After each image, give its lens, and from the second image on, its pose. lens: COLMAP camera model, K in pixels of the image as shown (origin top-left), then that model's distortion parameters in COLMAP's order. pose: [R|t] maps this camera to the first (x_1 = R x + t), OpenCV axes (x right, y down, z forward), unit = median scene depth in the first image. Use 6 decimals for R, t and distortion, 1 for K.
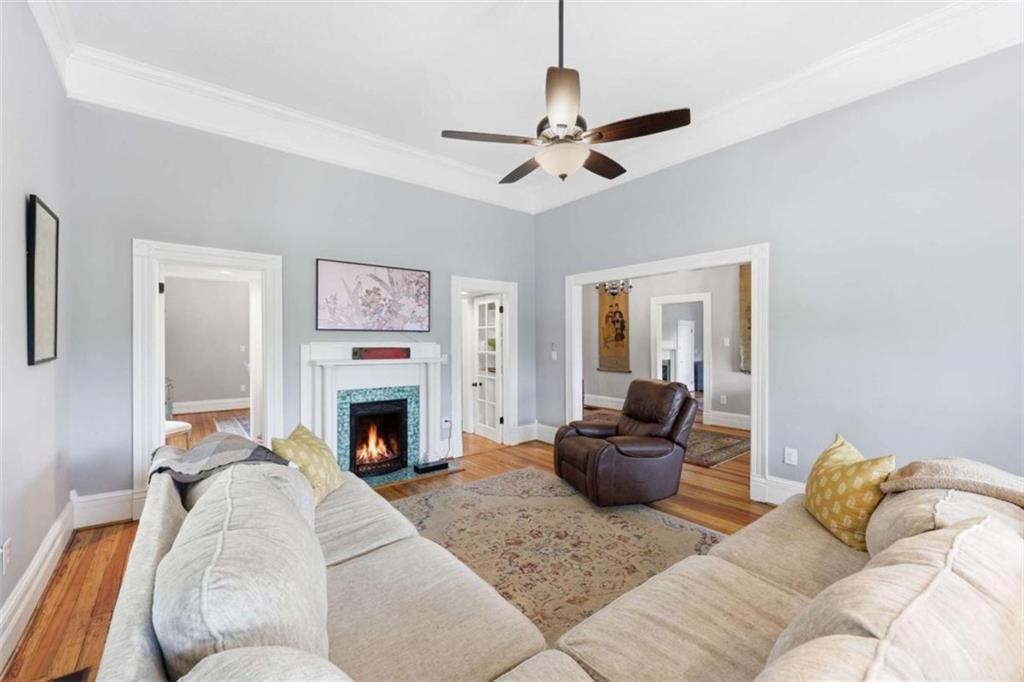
lens RADIAL K [[432.9, 0, 512.0], [0, 432.9, 341.0], [0, 0, 1]] dist [-0.001263, -0.000163]
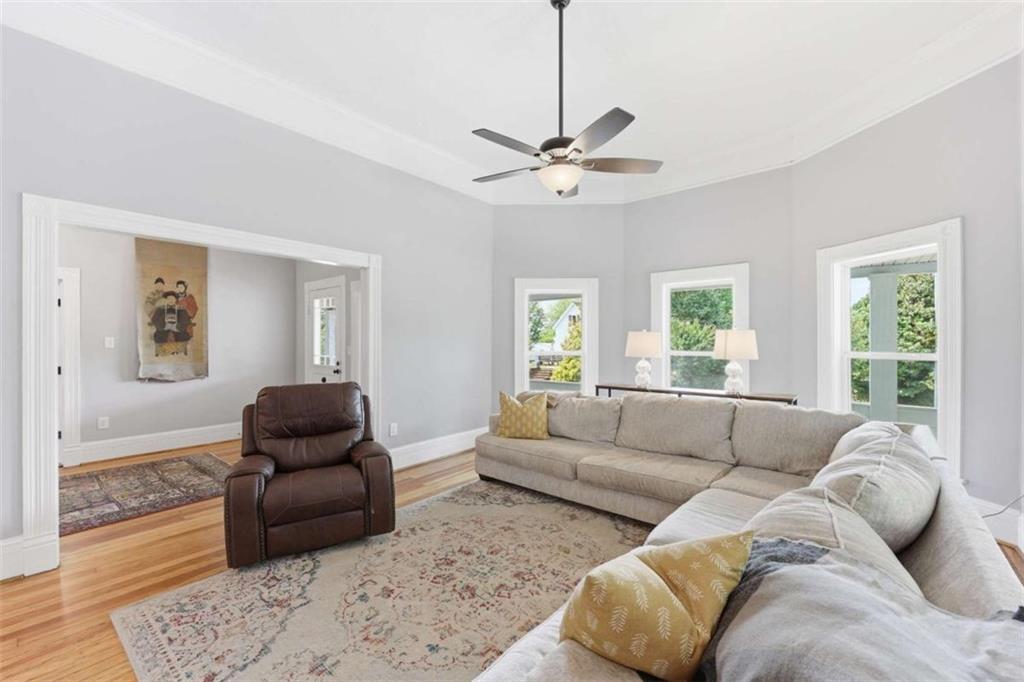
lens RADIAL K [[432.9, 0, 512.0], [0, 432.9, 341.0], [0, 0, 1]] dist [-0.001263, -0.000163]
pose [[-0.221617, 0.000909, 0.975133, -0.729715], [0.008618, 0.999962, 0.001026, 0.012284], [-0.975096, 0.008631, -0.221617, 1.031314]]
